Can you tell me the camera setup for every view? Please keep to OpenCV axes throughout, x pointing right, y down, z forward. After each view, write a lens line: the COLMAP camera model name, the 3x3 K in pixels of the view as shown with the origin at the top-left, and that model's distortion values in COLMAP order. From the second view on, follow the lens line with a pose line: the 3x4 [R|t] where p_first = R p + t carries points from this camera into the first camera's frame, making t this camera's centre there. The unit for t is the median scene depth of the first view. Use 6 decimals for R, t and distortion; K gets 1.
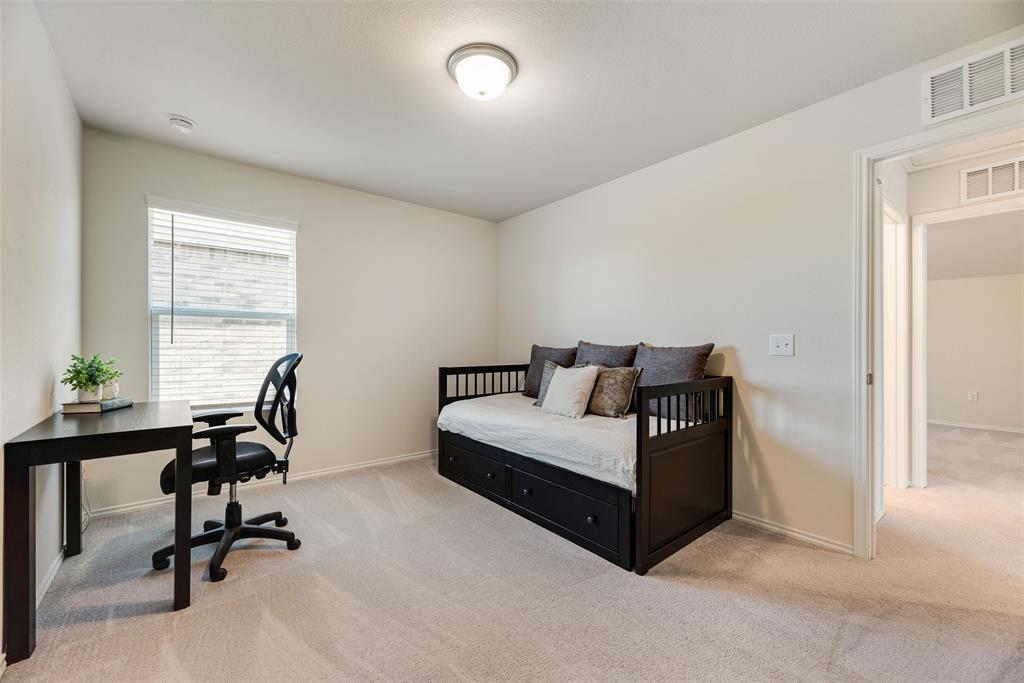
lens RADIAL K [[413.1, 0, 512.8], [0, 413.1, 344.7], [0, 0, 1]] dist [0.000510, 0.000299]
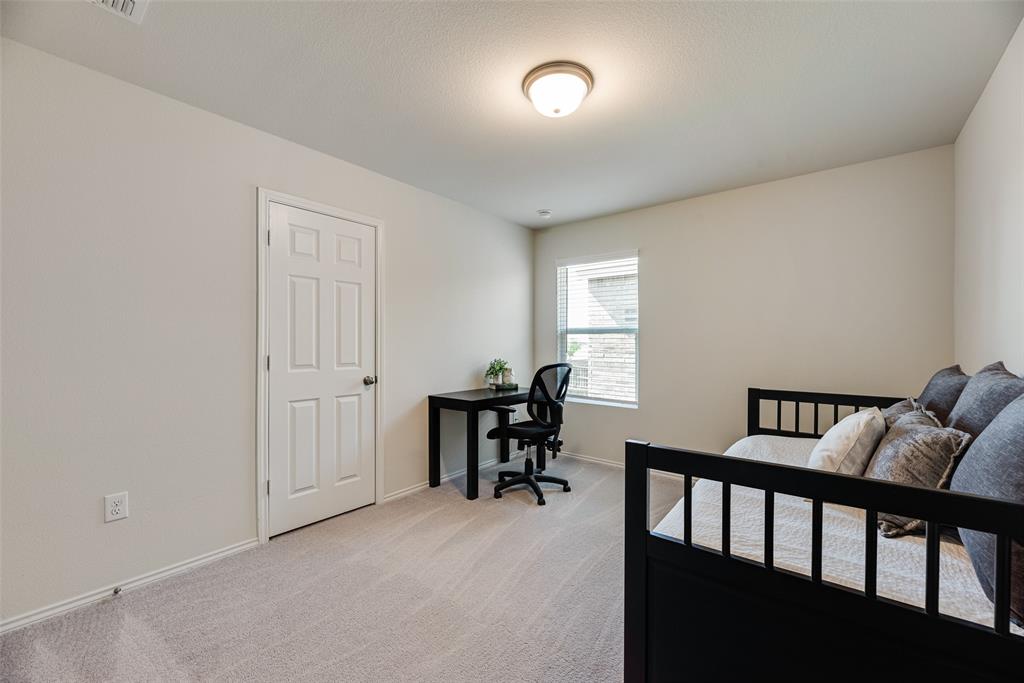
lens RADIAL K [[413.1, 0, 512.8], [0, 413.1, 344.7], [0, 0, 1]] dist [0.000510, 0.000299]
pose [[0.195921, 0.002005, -0.980618, 0.761595], [-0.003610, 0.999993, 0.001323, -0.039706], [0.980613, 0.003280, 0.195927, 0.607092]]
